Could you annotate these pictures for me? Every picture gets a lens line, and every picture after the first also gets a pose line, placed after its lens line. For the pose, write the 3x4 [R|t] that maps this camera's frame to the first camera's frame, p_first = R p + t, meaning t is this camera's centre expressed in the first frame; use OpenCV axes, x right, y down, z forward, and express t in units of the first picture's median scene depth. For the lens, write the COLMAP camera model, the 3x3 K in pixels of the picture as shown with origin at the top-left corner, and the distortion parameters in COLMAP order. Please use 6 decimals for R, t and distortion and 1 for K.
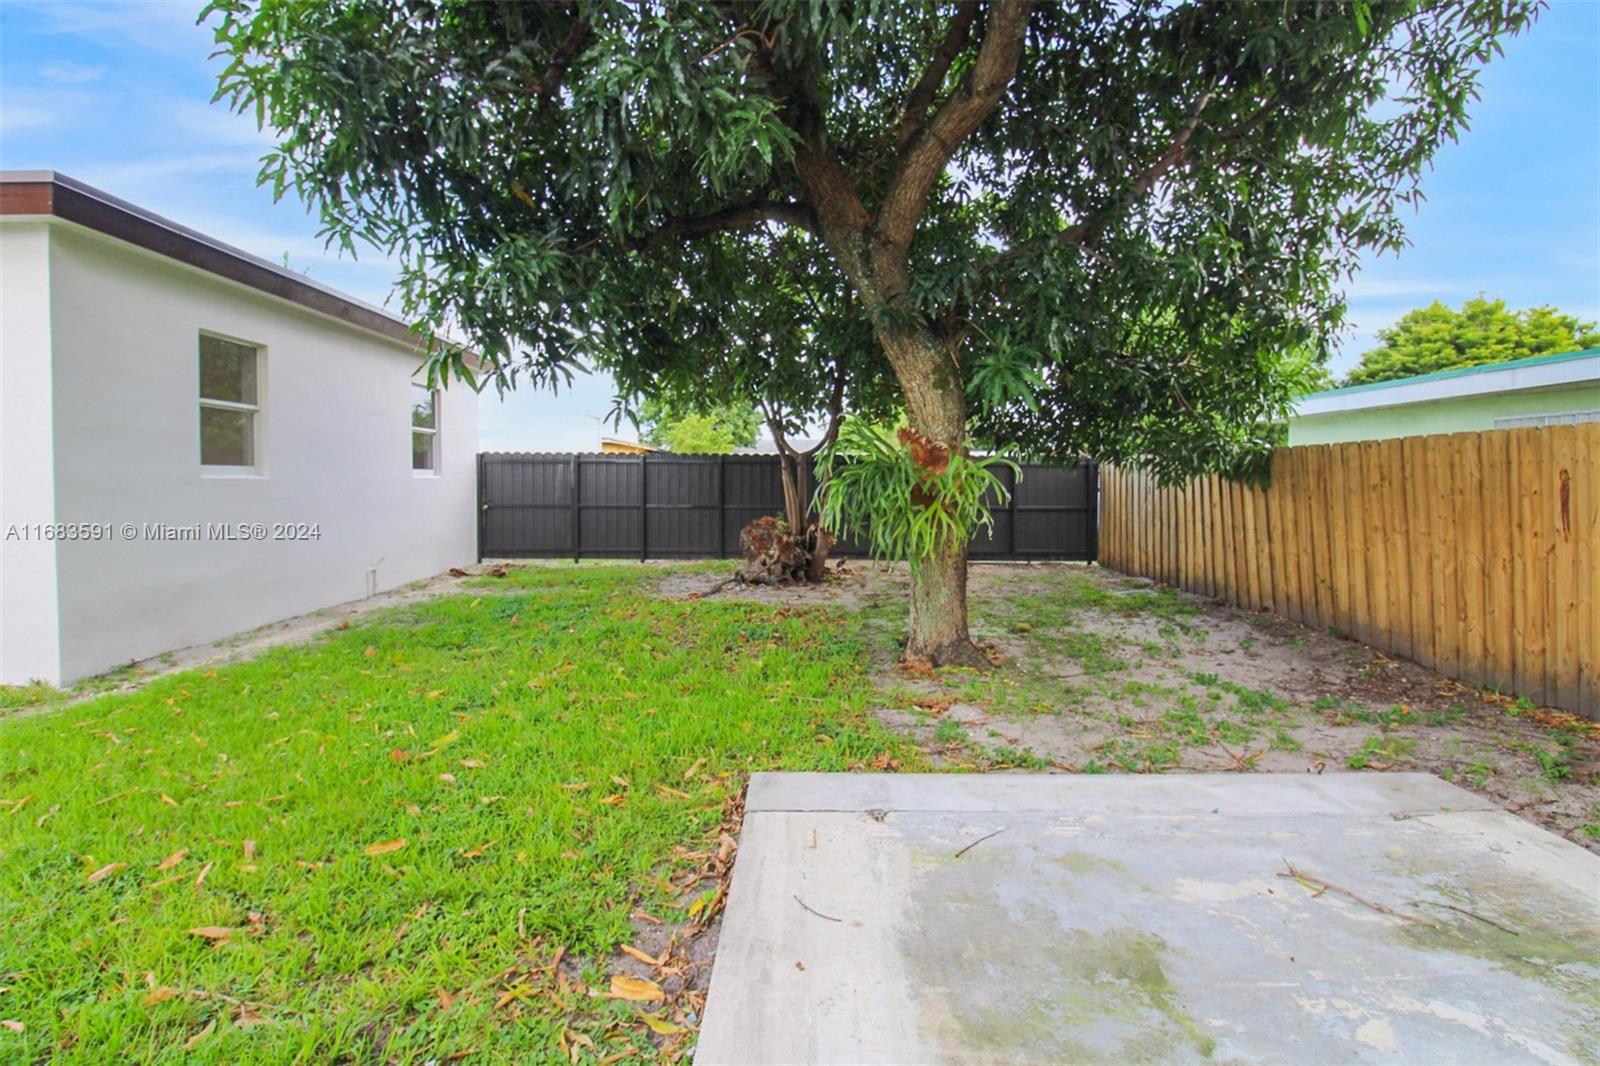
lens RADIAL K [[816.0, 0, 801.0], [0, 816.0, 486.2], [0, 0, 1]] dist [-0.019306, -0.000837]
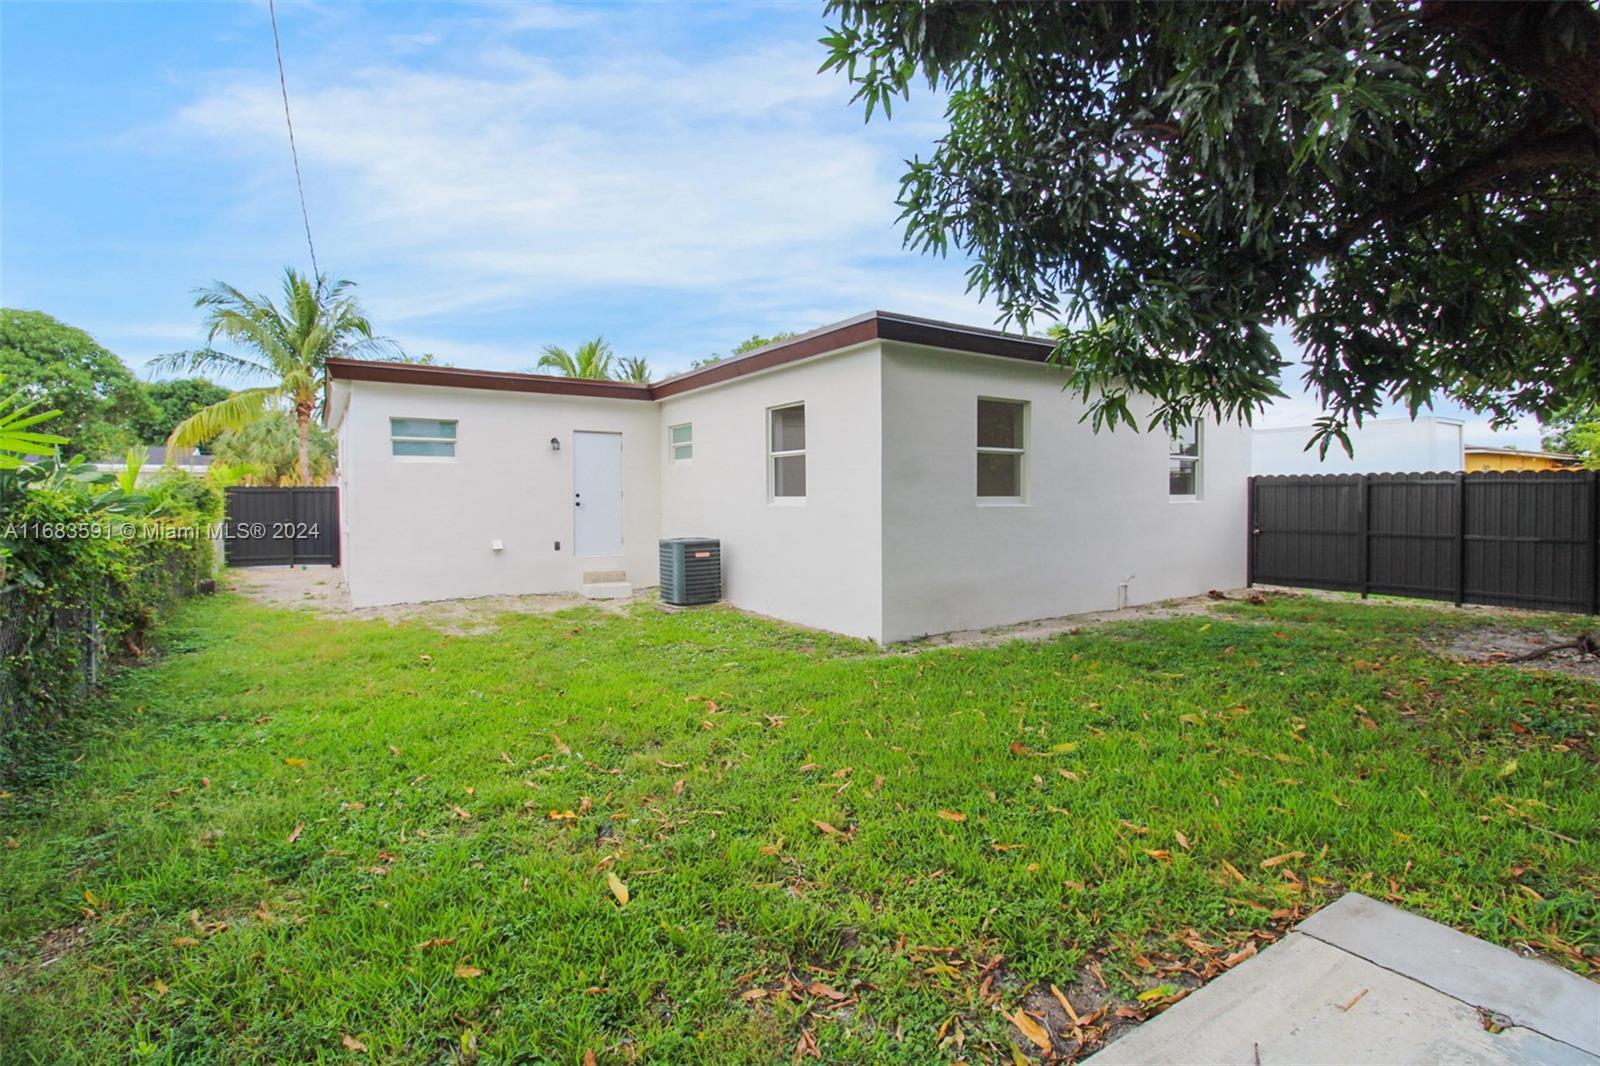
lens RADIAL K [[750.9, 0, 797.9], [0, 750.9, 486.8], [0, 0, 1]] dist [-0.000741, -0.012759]
pose [[0.523813, -0.011850, -0.851751, 0.196143], [-0.003048, 0.999871, -0.015786, -0.025228], [0.851828, 0.010865, 0.523709, 0.097227]]
